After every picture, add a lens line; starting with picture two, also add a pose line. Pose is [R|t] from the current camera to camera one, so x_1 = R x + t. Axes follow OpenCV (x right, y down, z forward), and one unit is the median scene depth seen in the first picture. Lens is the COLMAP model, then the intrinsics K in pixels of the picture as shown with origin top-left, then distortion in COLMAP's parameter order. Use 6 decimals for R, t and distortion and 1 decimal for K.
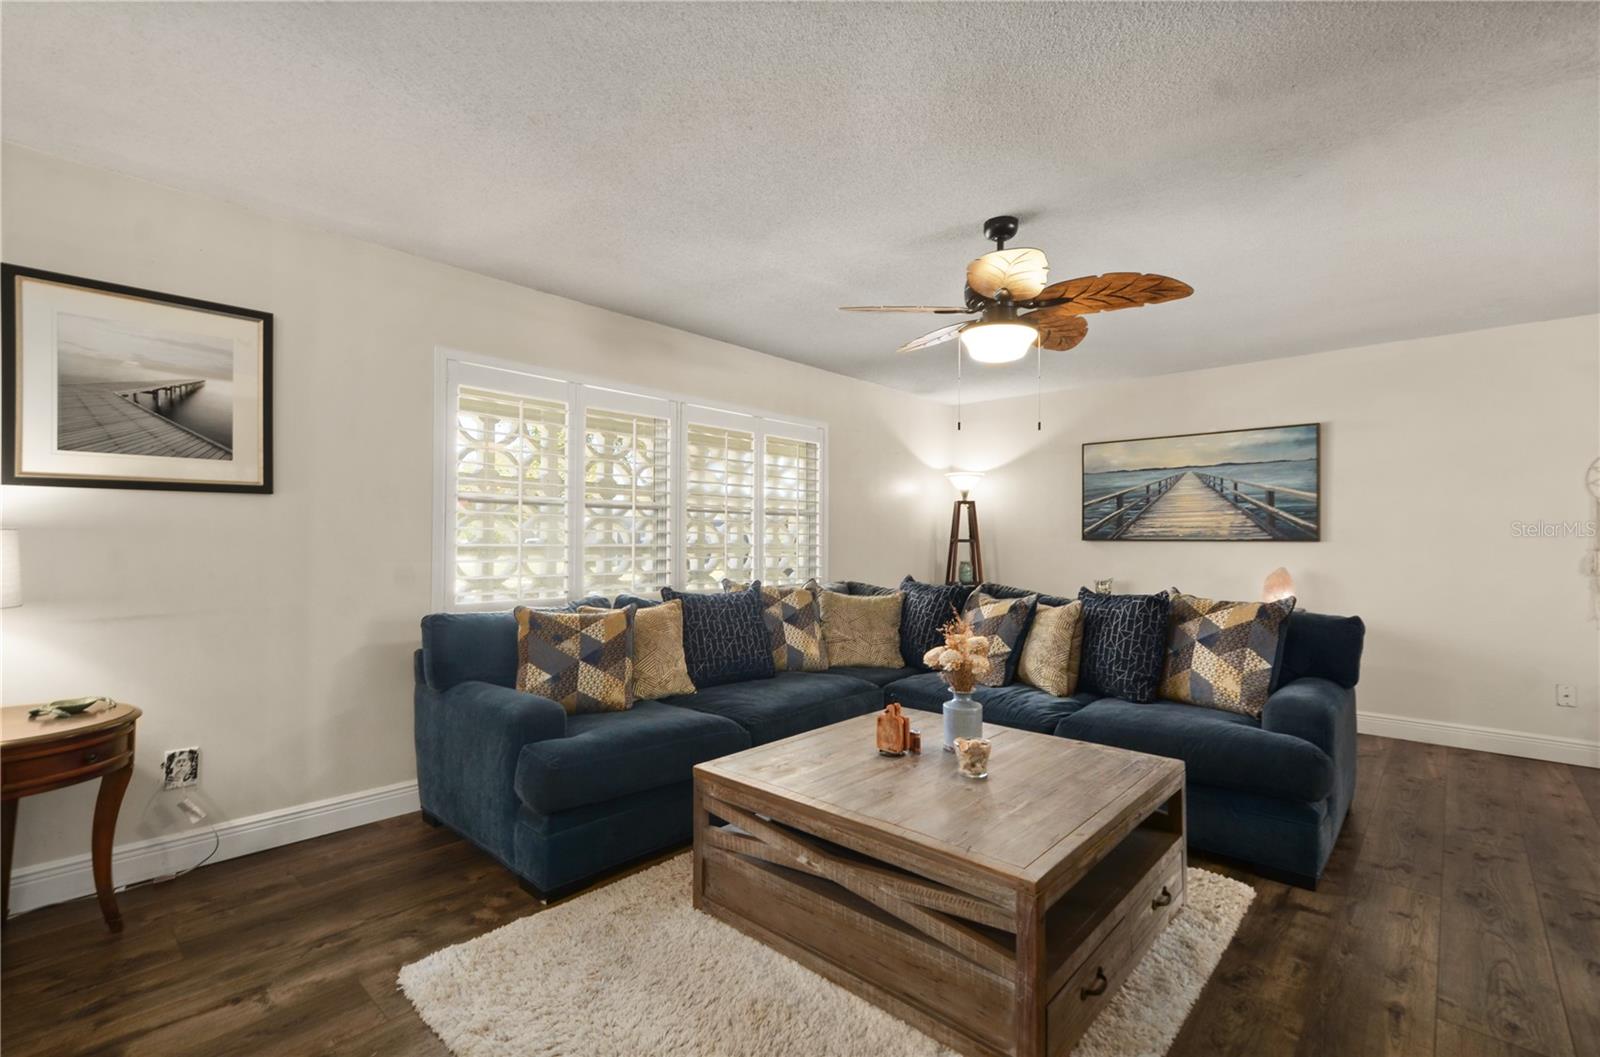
lens RADIAL K [[714.5, 0, 804.3], [0, 714.5, 534.9], [0, 0, 1]] dist [0.015494, -0.000833]
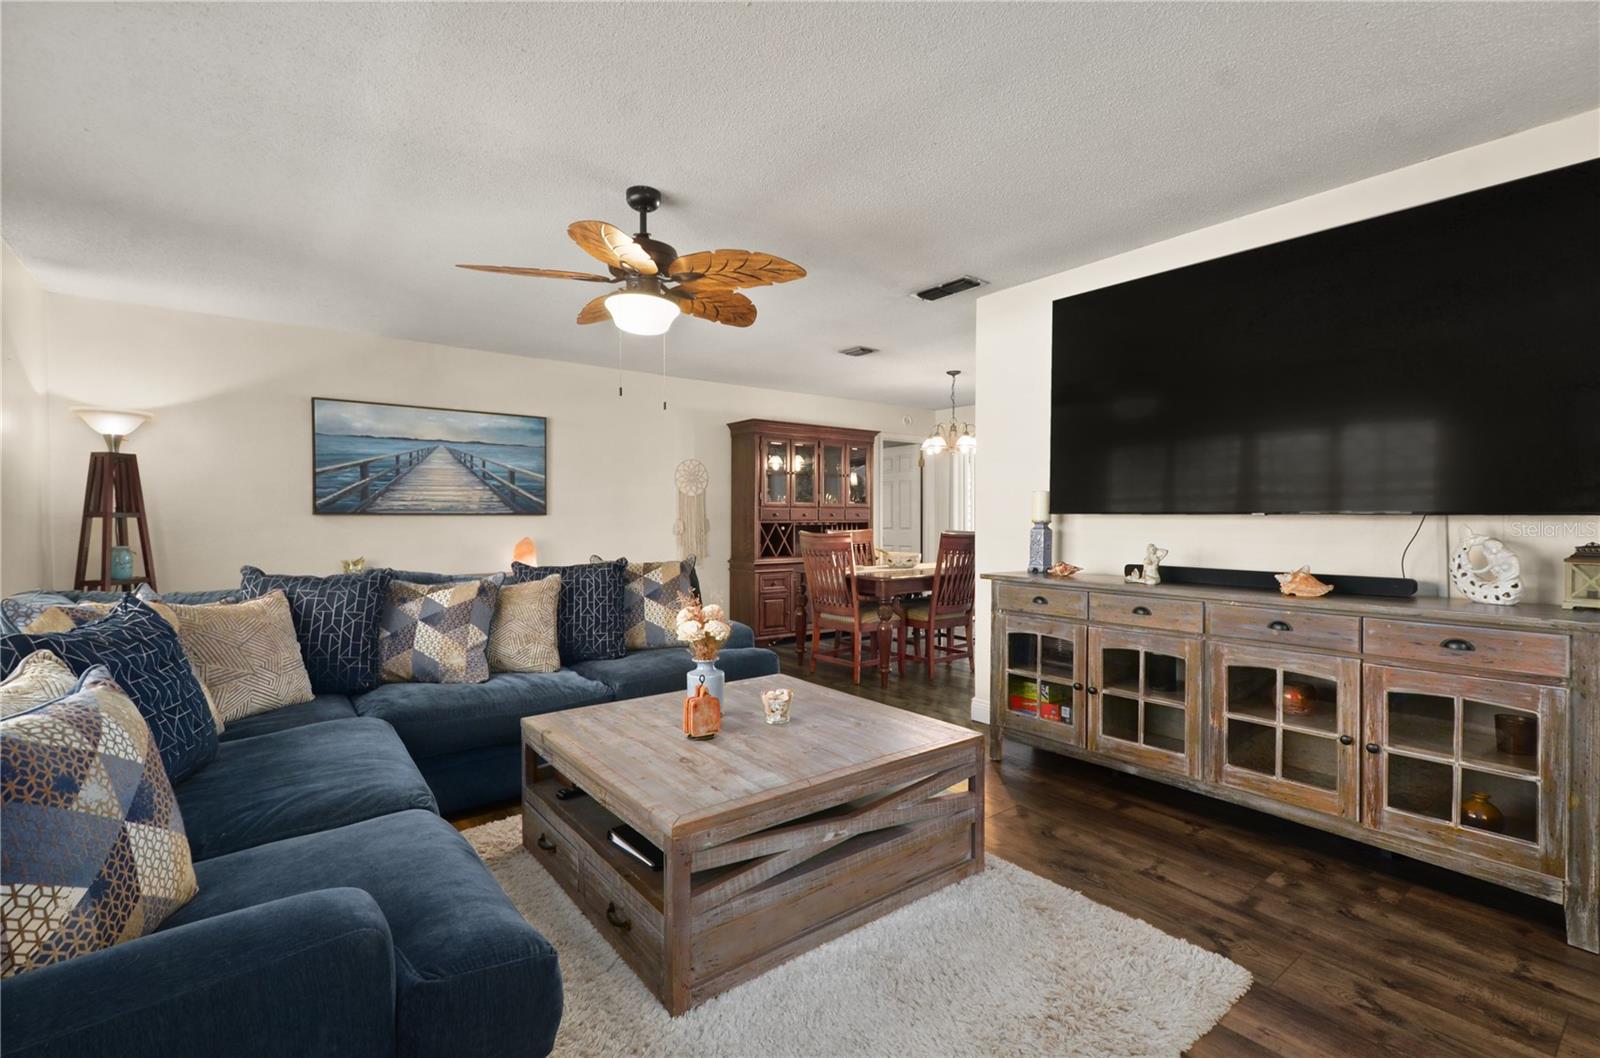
lens RADIAL K [[714.5, 0, 799.7], [0, 714.5, 531.0], [0, 0, 1]] dist [0.015494, -0.000833]
pose [[0.173338, -0.024079, 0.984568, -0.395128], [-0.006757, 0.999648, 0.025637, 0.002418], [-0.984839, -0.011096, 0.173114, 0.354394]]
